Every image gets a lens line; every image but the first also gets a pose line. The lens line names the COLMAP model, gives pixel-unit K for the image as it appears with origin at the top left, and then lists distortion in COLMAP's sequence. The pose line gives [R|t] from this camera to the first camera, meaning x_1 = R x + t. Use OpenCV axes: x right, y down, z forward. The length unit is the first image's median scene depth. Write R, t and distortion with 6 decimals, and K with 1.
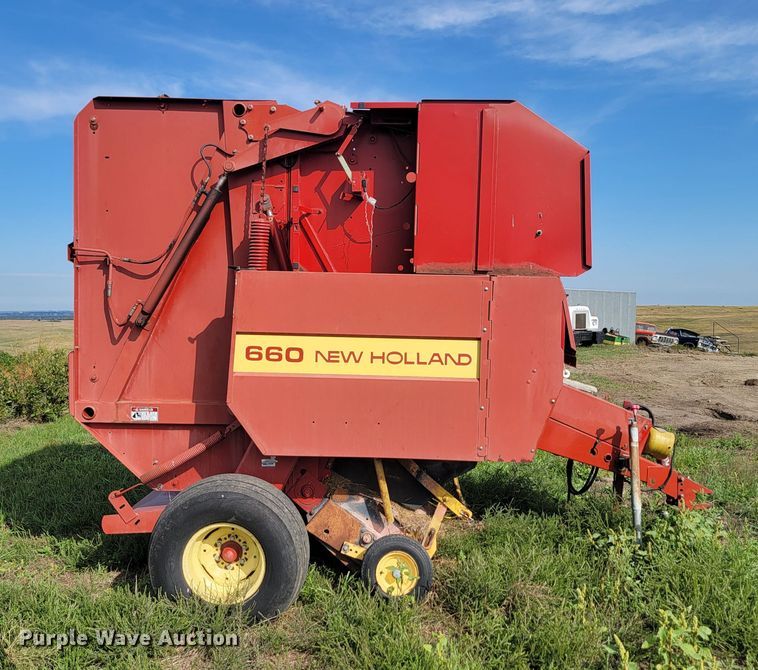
lens RADIAL K [[749.3, 0, 362.4], [0, 749.3, 351.8], [0, 0, 1]] dist [0.132658, -0.227982]
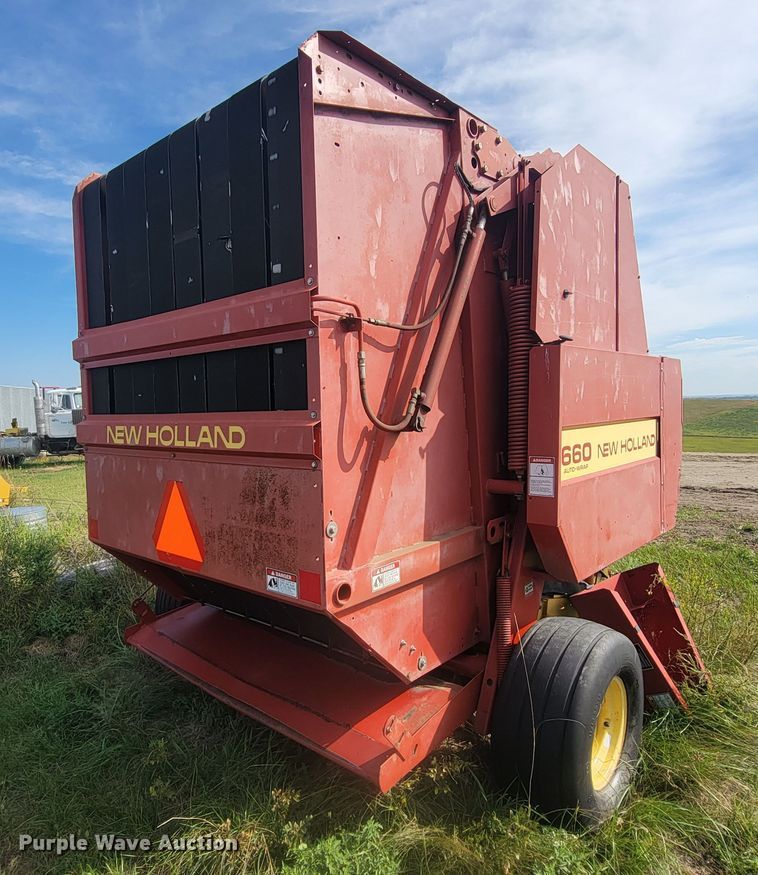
lens RADIAL K [[604.5, 0, 316.3], [0, 604.5, 438.9], [0, 0, 1]] dist [-0.002982, -0.000002]
pose [[0.679932, -0.076800, 0.729242, -0.719477], [0.084328, 0.996092, 0.026277, -0.048888], [-0.728410, 0.043629, 0.683751, 0.733042]]
